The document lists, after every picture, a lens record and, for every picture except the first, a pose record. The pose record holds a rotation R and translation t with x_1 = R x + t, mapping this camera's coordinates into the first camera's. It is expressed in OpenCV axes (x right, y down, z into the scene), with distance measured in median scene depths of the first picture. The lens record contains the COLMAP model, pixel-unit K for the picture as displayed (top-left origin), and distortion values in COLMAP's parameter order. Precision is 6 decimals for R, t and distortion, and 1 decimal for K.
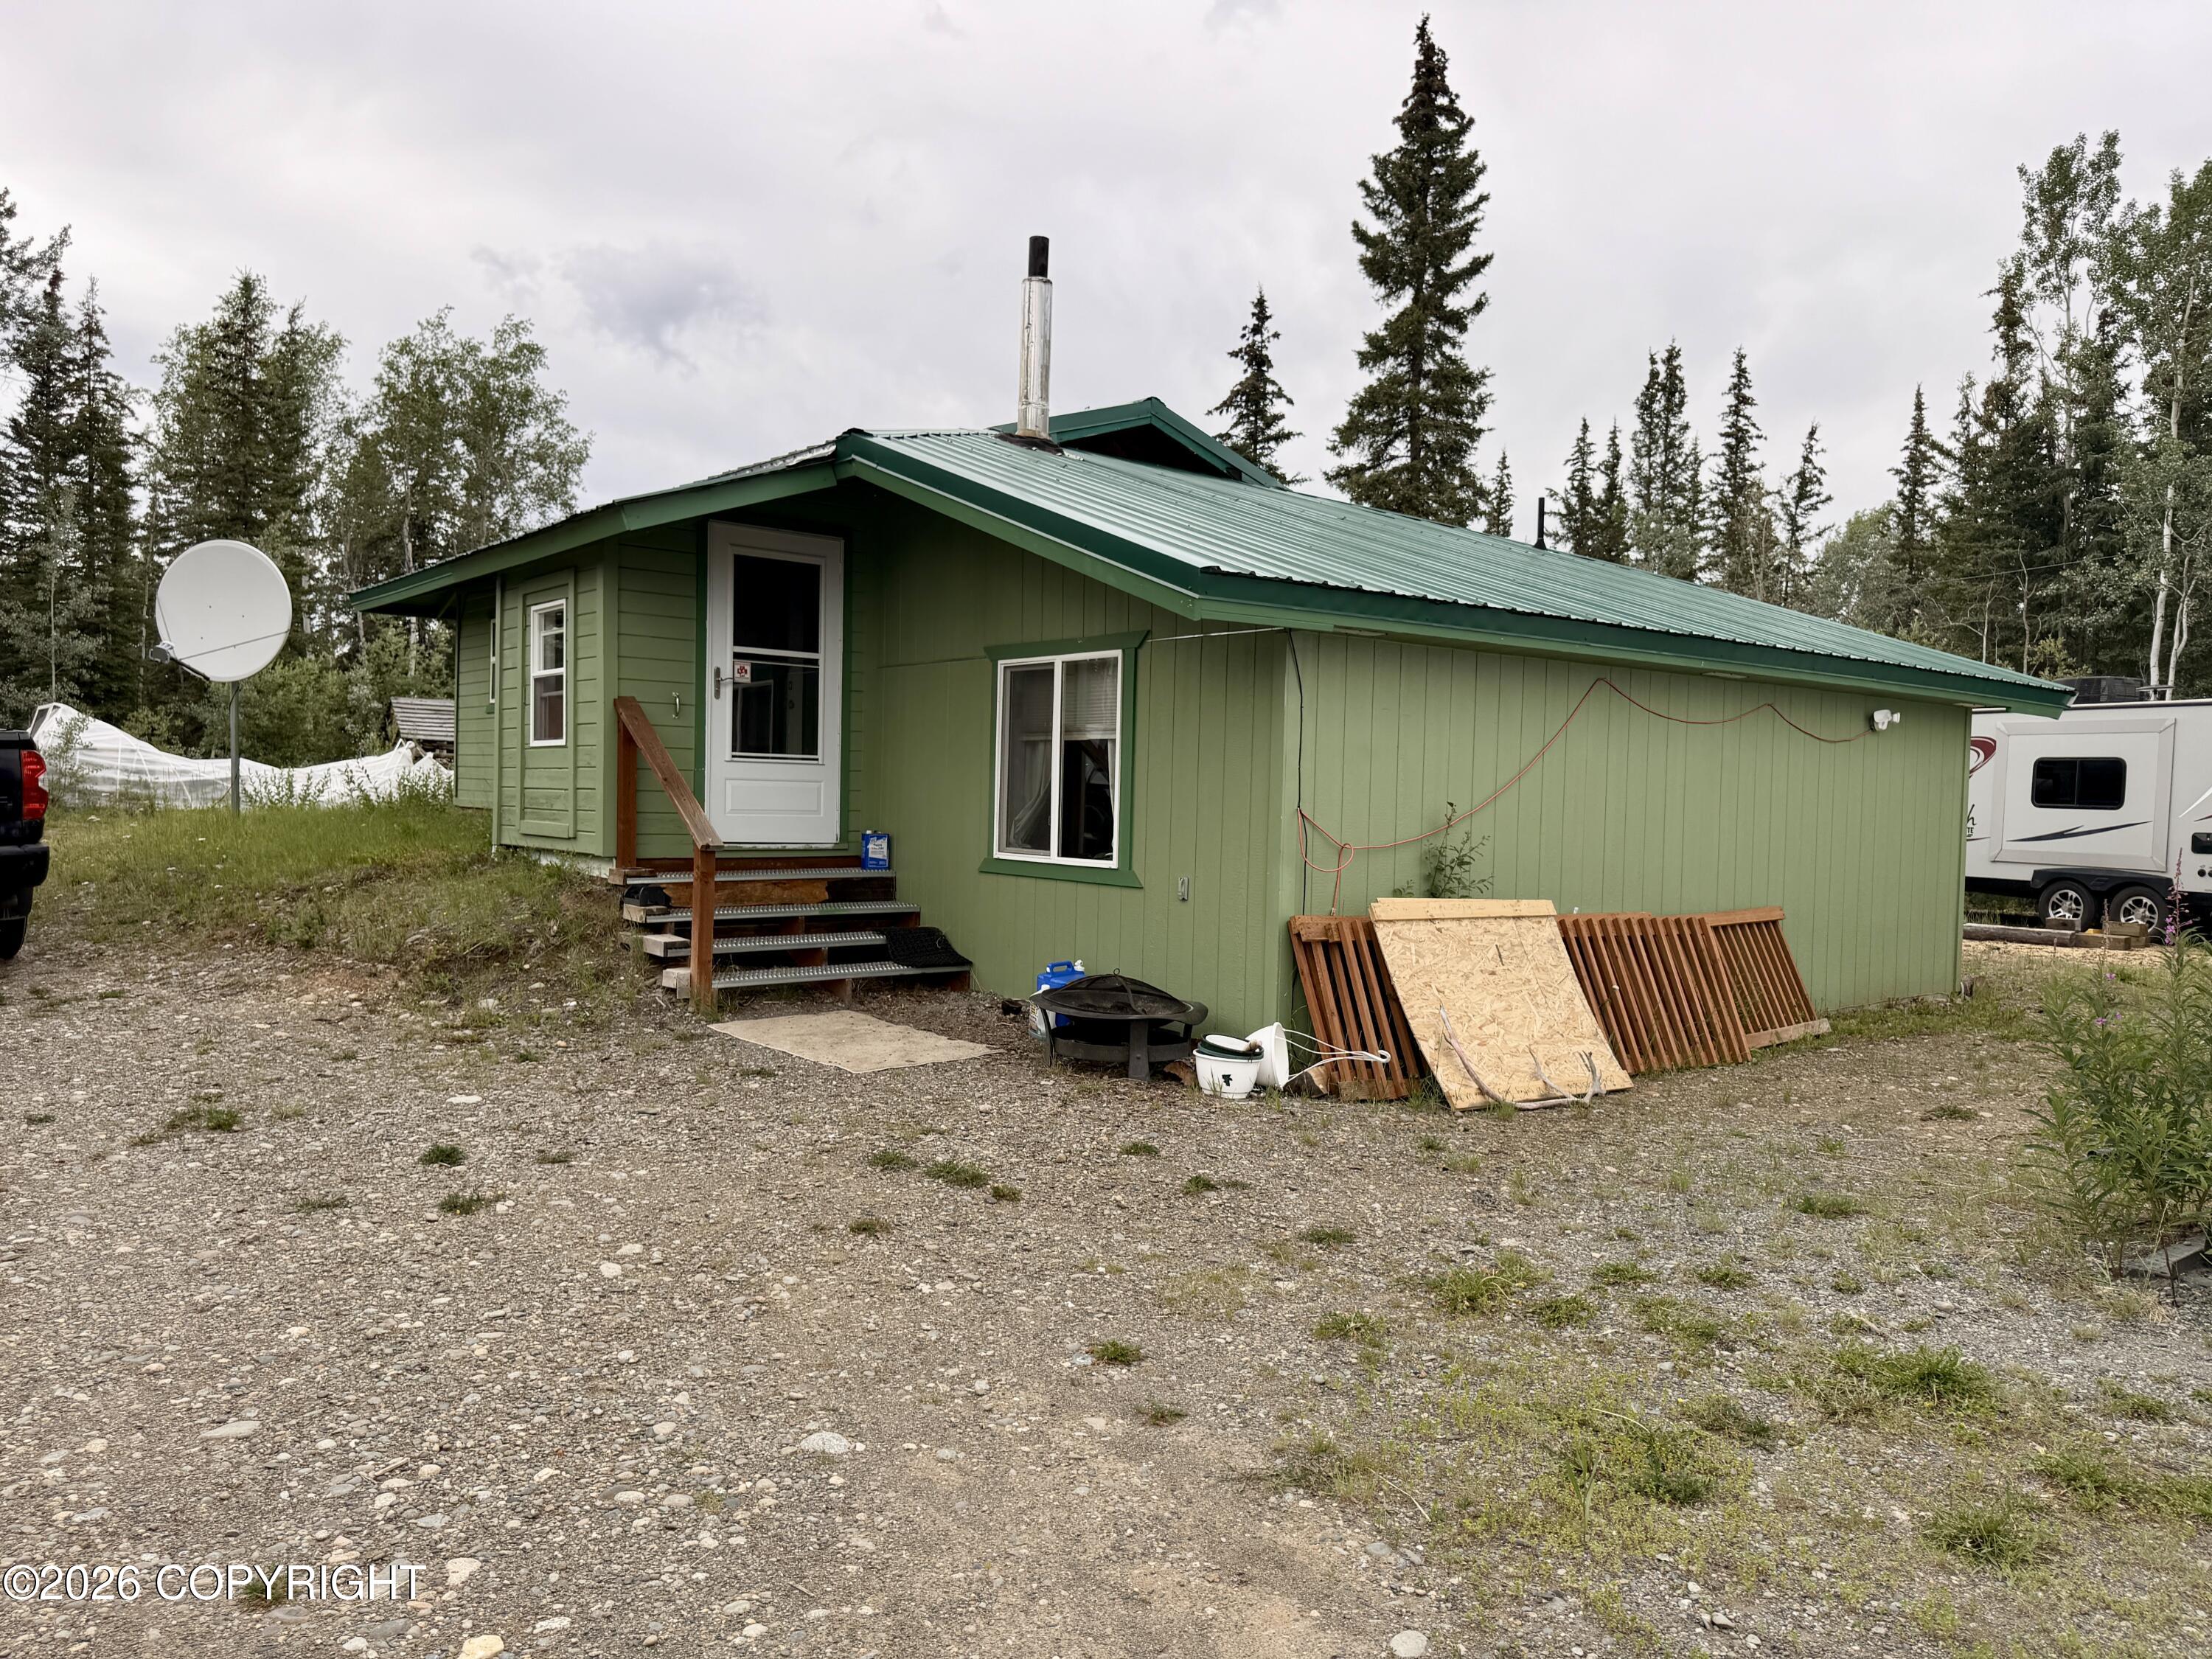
lens RADIAL K [[1572.7, 0, 1138.8], [0, 1572.7, 873.1], [0, 0, 1]] dist [0.048424, -0.058658]
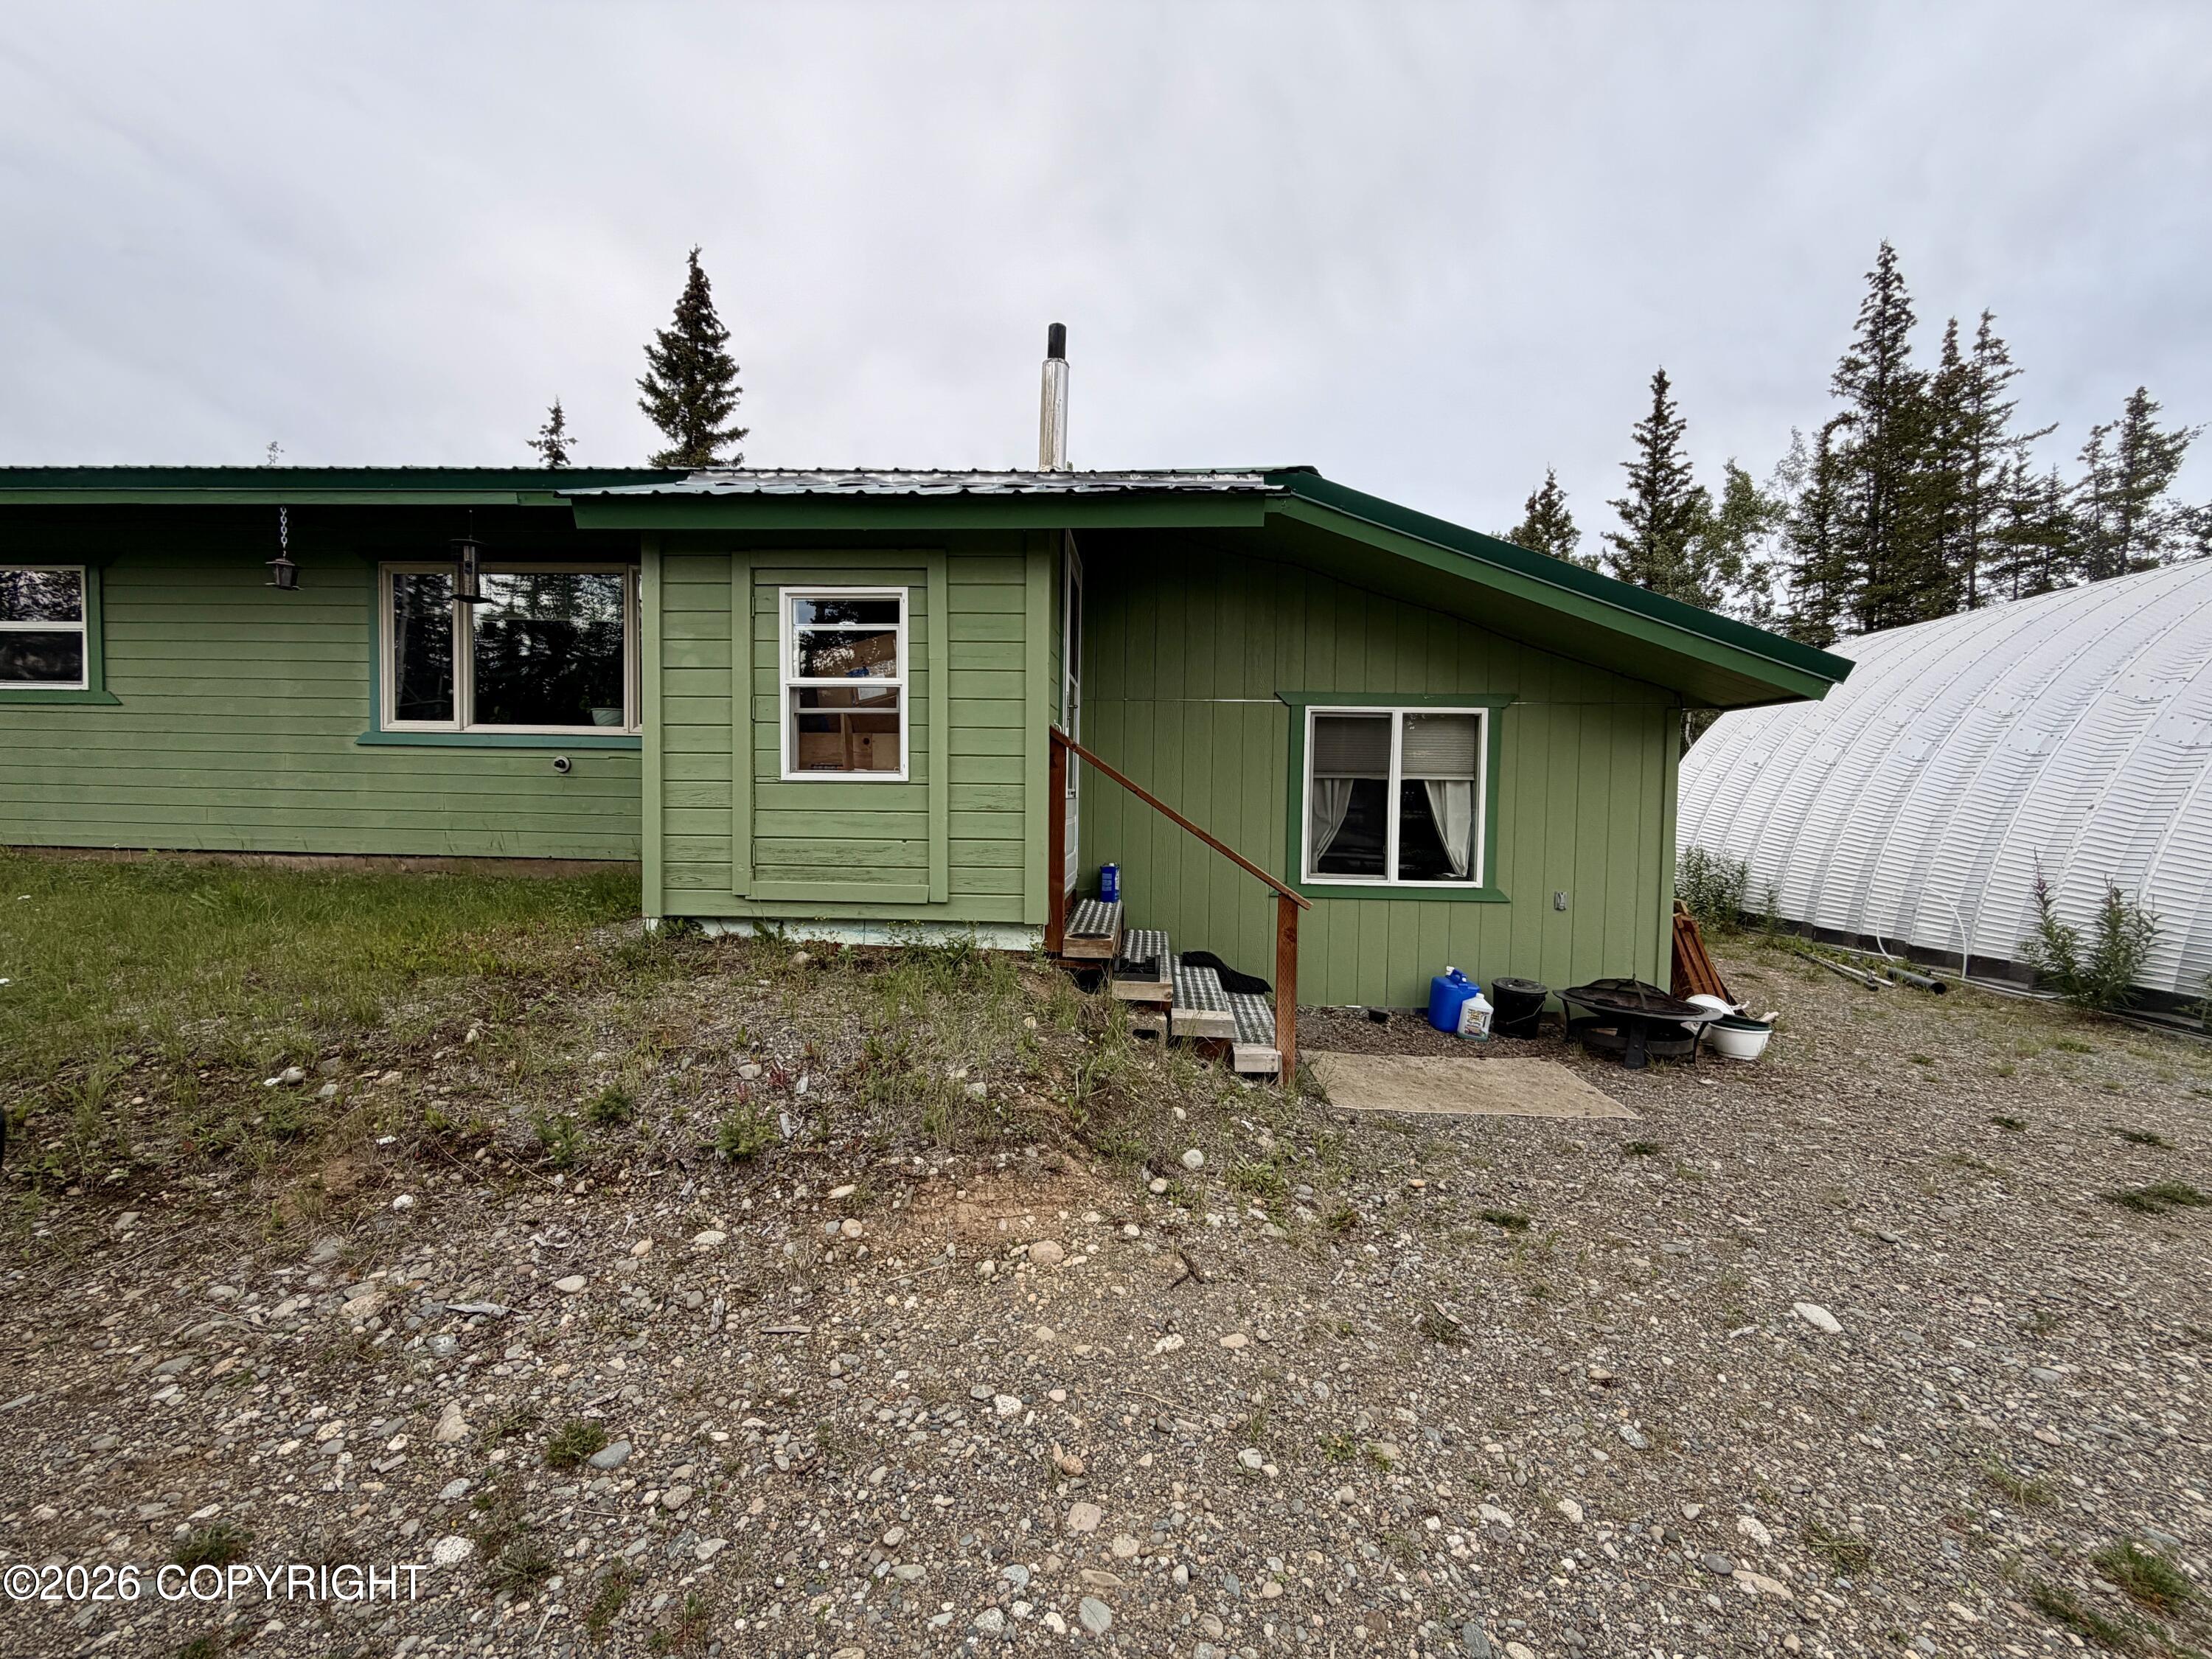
lens RADIAL K [[880.7, 0, 1113.4], [0, 880.7, 827.7], [0, 0, 1]] dist [0.002403, 0.000141]
pose [[0.661381, -0.040334, 0.748965, -0.633123], [0.038139, 0.999070, 0.020124, -0.065537], [-0.749080, 0.015255, 0.662304, 0.677429]]
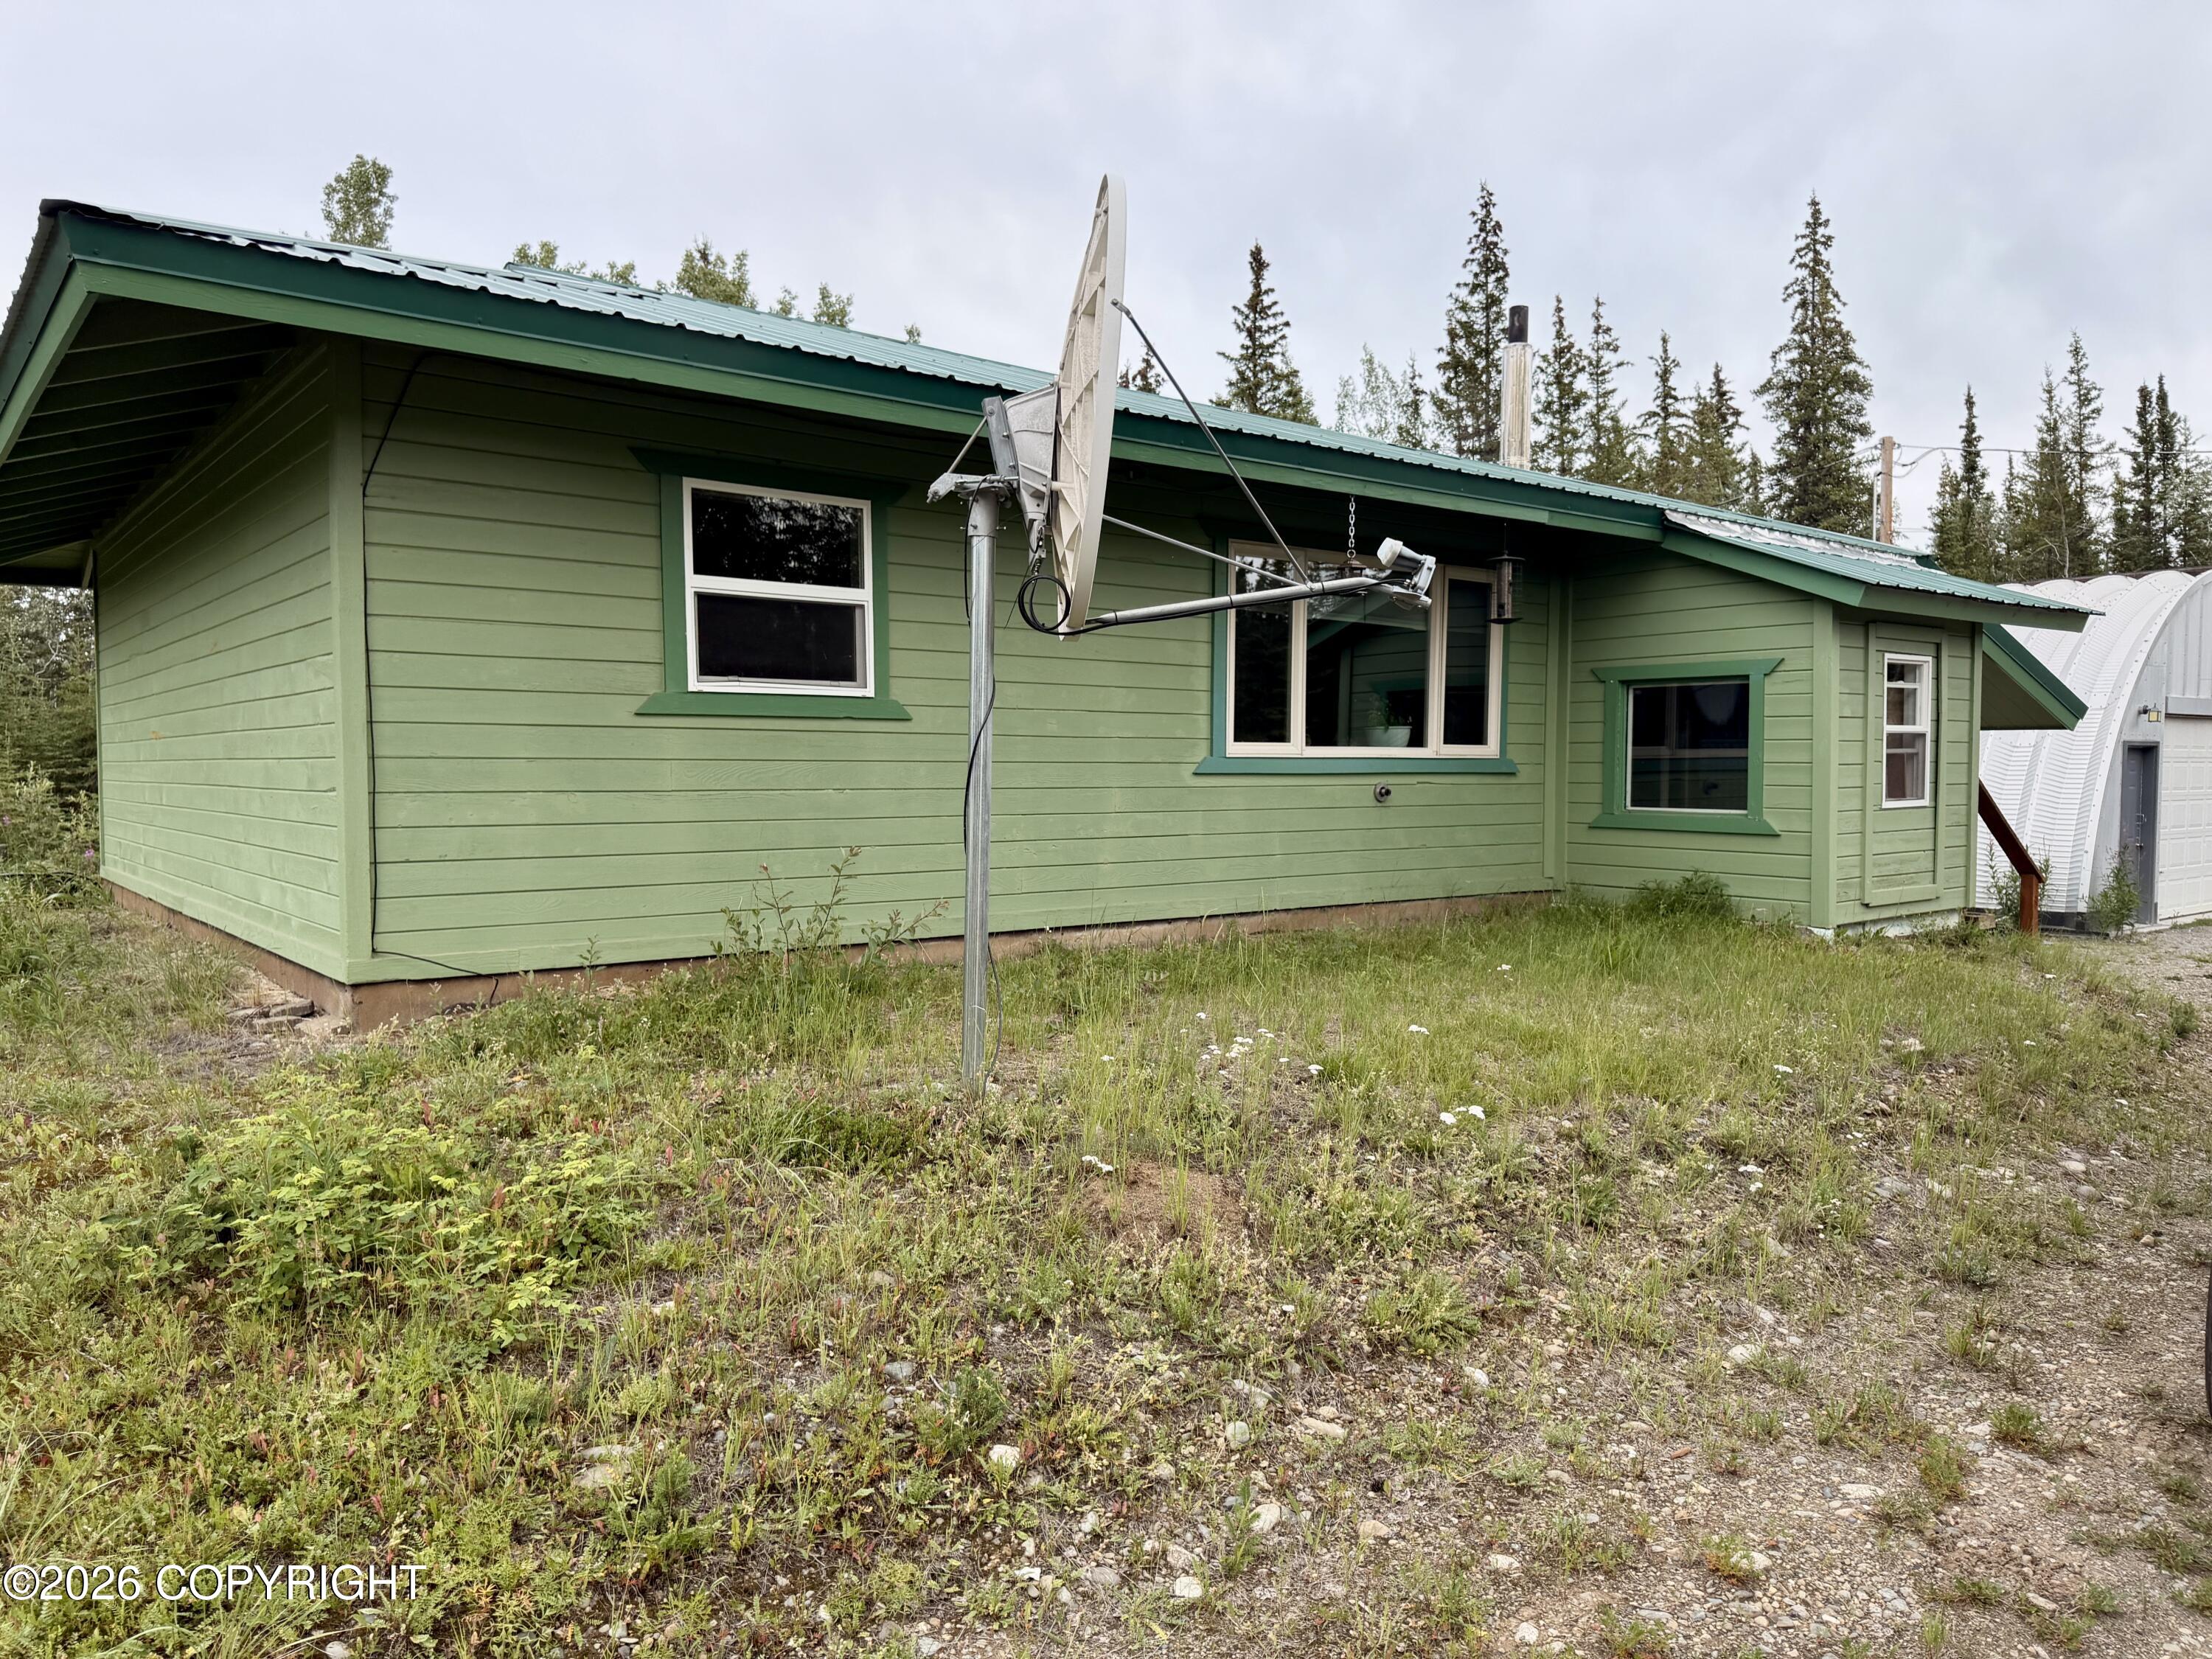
lens RADIAL K [[1572.7, 0, 1096.9], [0, 1572.7, 828.8], [0, 0, 1]] dist [0.048424, -0.058658]
pose [[-0.013423, -0.066091, 0.997723, -1.282998], [0.054801, 0.996265, 0.066732, -0.151319], [-0.998407, 0.055572, -0.009751, 1.457291]]
